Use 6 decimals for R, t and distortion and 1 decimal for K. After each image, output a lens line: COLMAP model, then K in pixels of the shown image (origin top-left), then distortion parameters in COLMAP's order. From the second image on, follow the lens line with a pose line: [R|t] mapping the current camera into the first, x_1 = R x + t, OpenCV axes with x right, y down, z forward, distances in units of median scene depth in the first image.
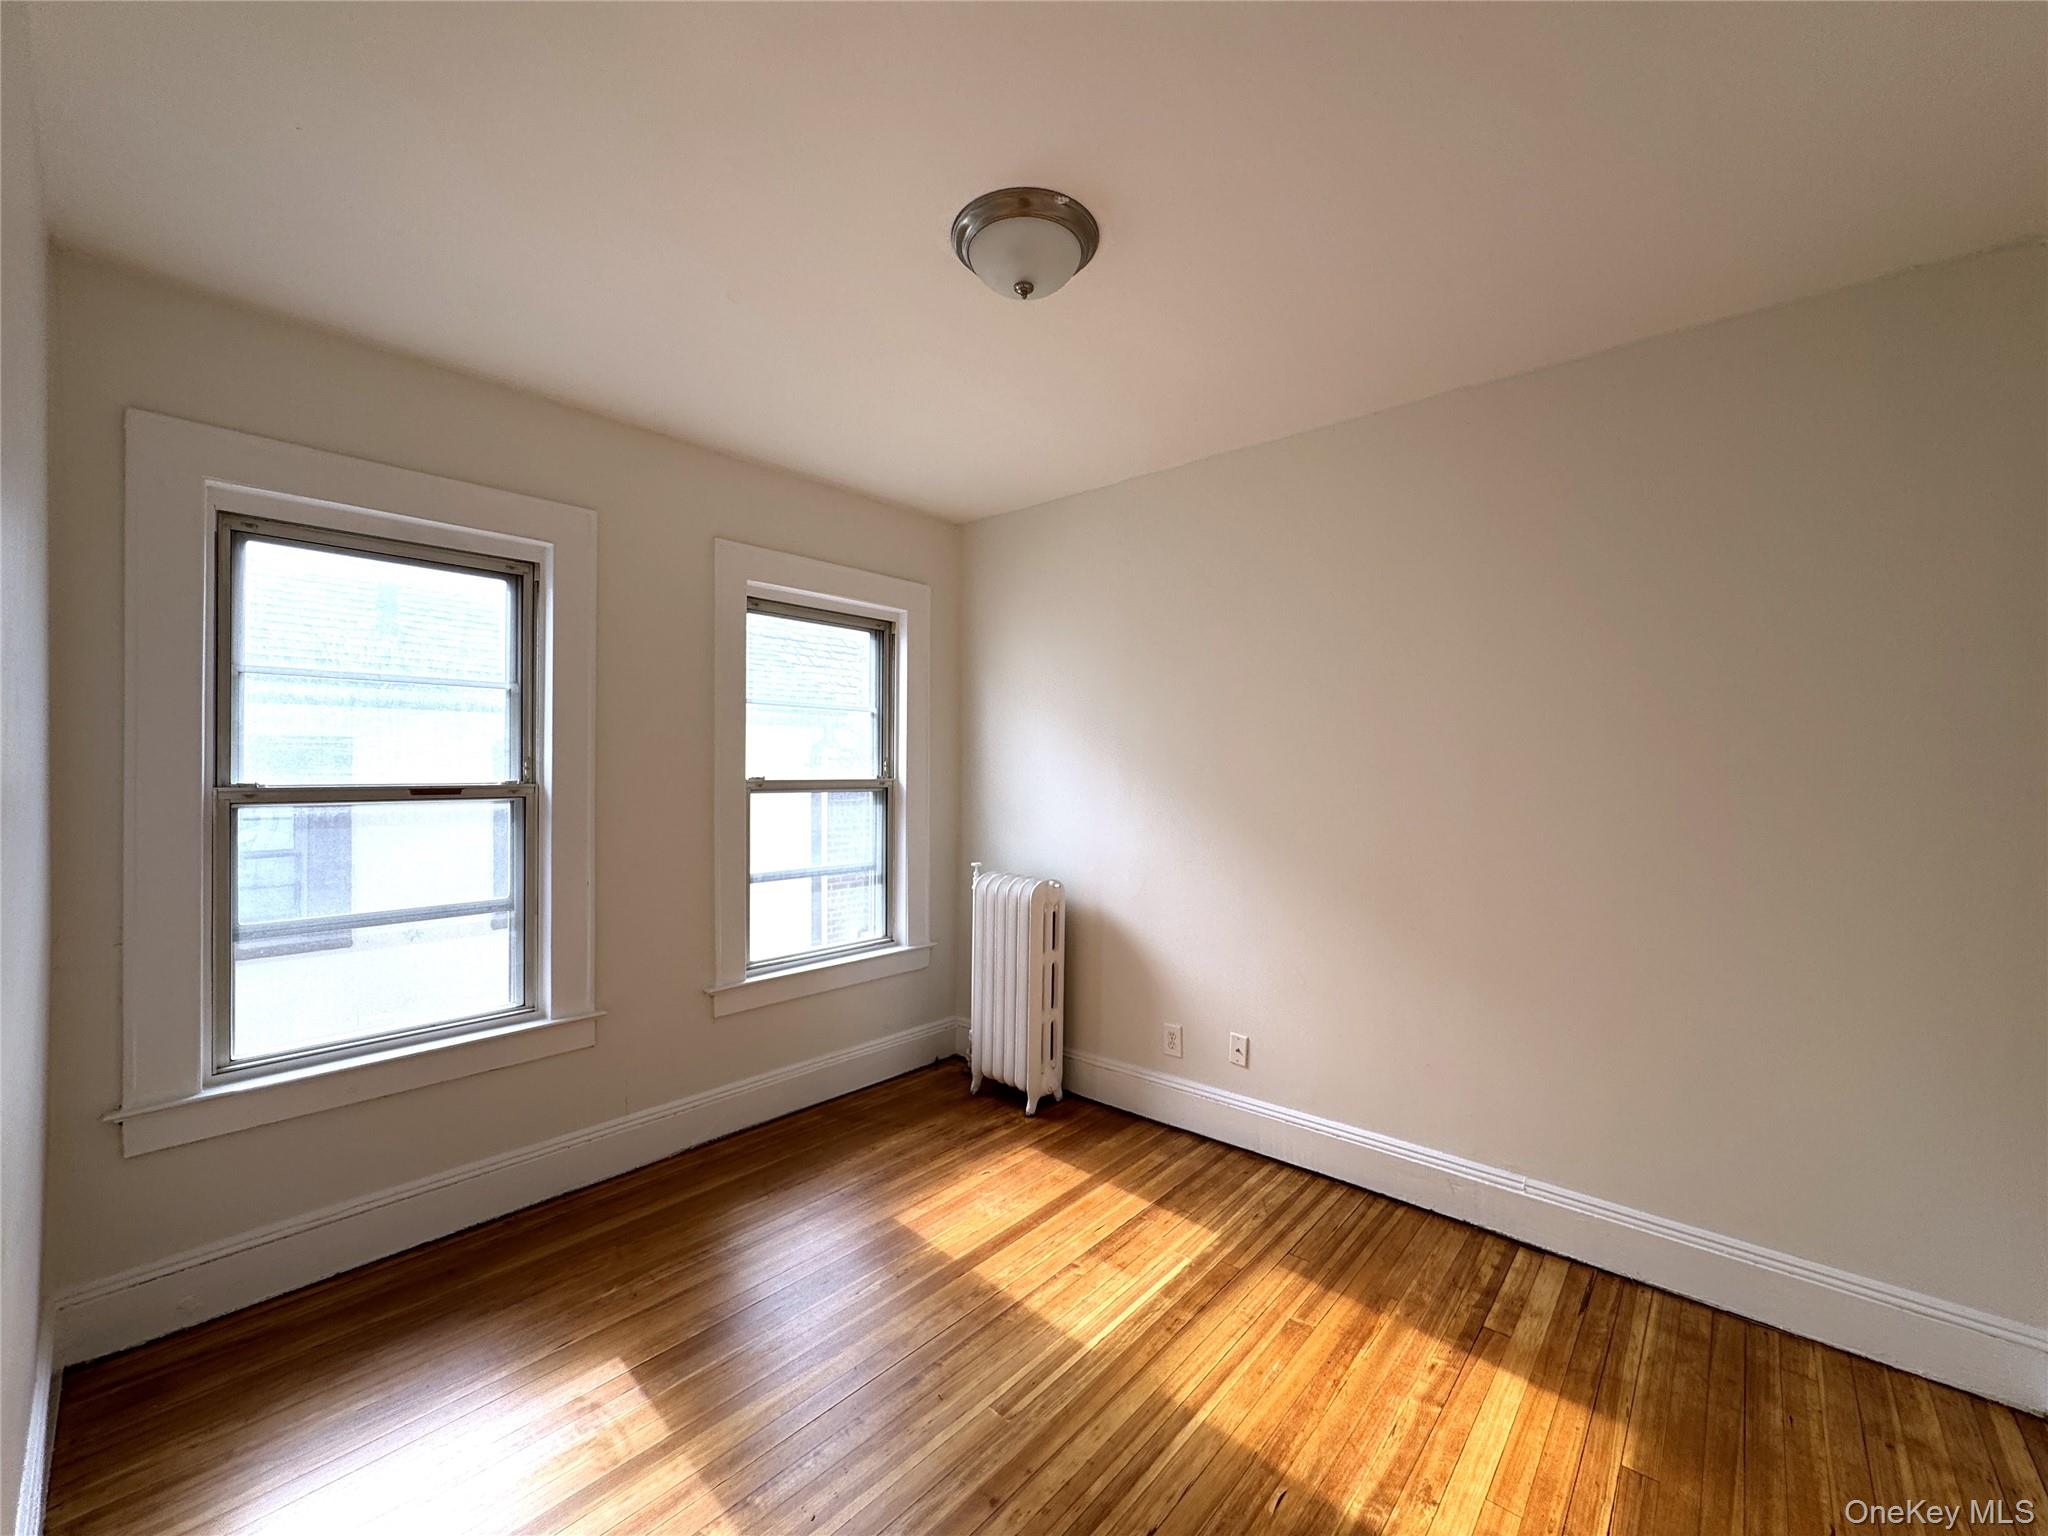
lens RADIAL K [[819.7, 0, 1028.1], [0, 819.7, 761.3], [0, 0, 1]] dist [0.002023, -0.000261]
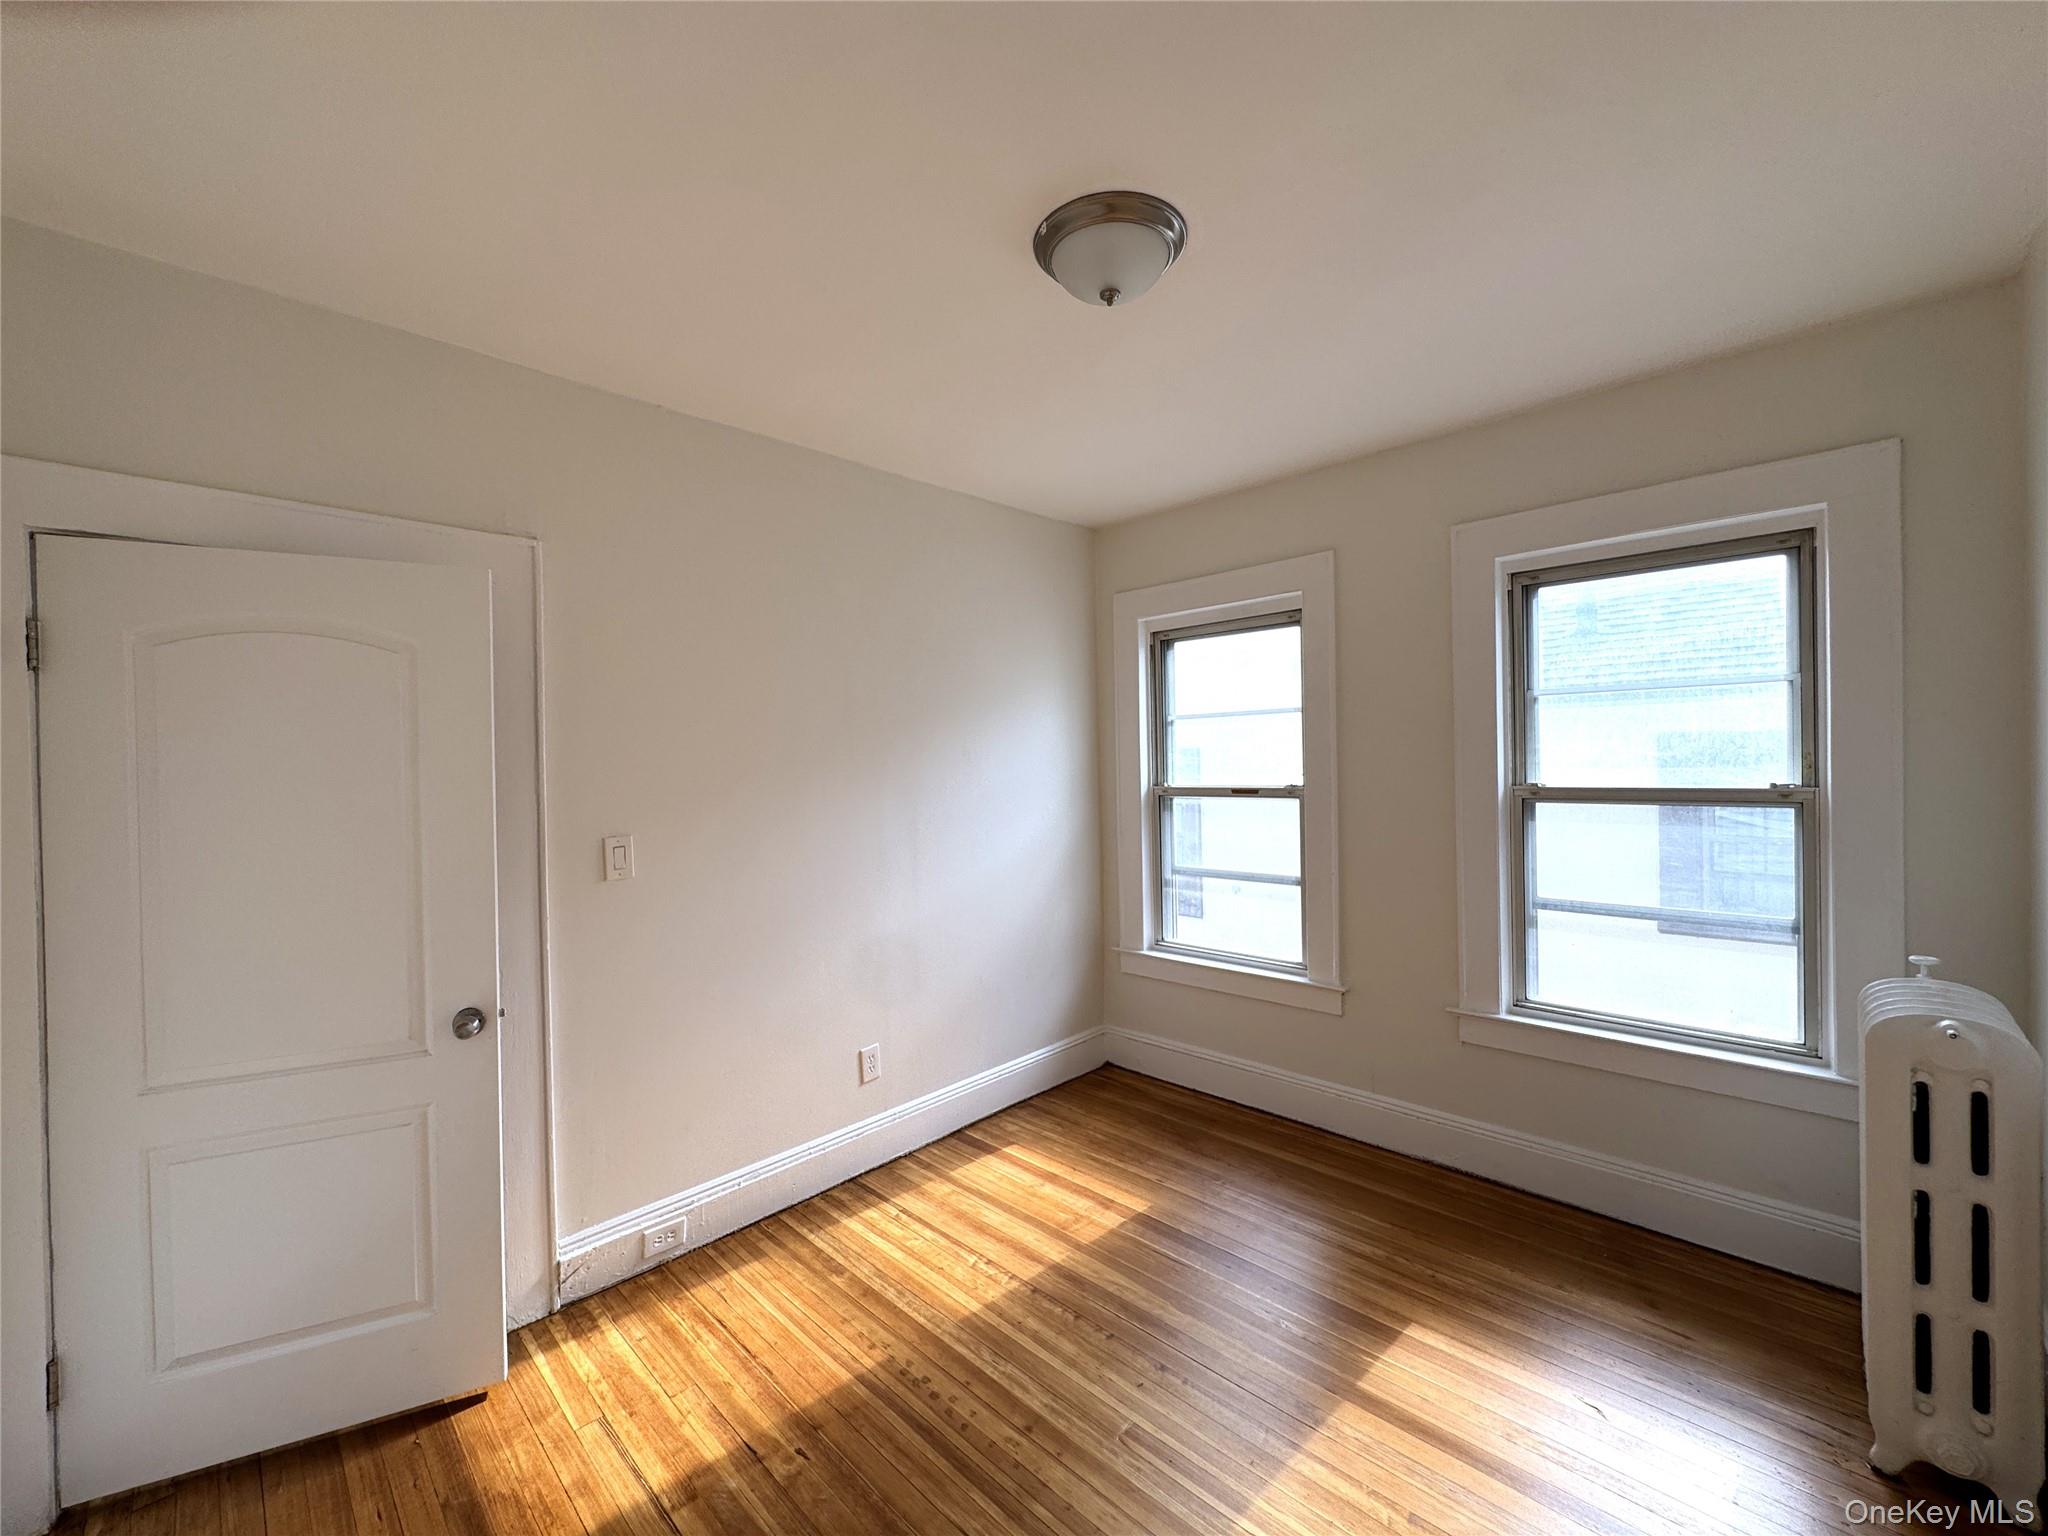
lens RADIAL K [[806.6, 0, 1024.0], [0, 806.6, 768.0], [0, 0, 1]] dist [-0.044630, 0.000139]
pose [[-0.067123, -0.006583, -0.997723, 0.631714], [0.017538, 0.999816, -0.007777, 0.000780], [0.997591, -0.018020, -0.066995, 0.658277]]
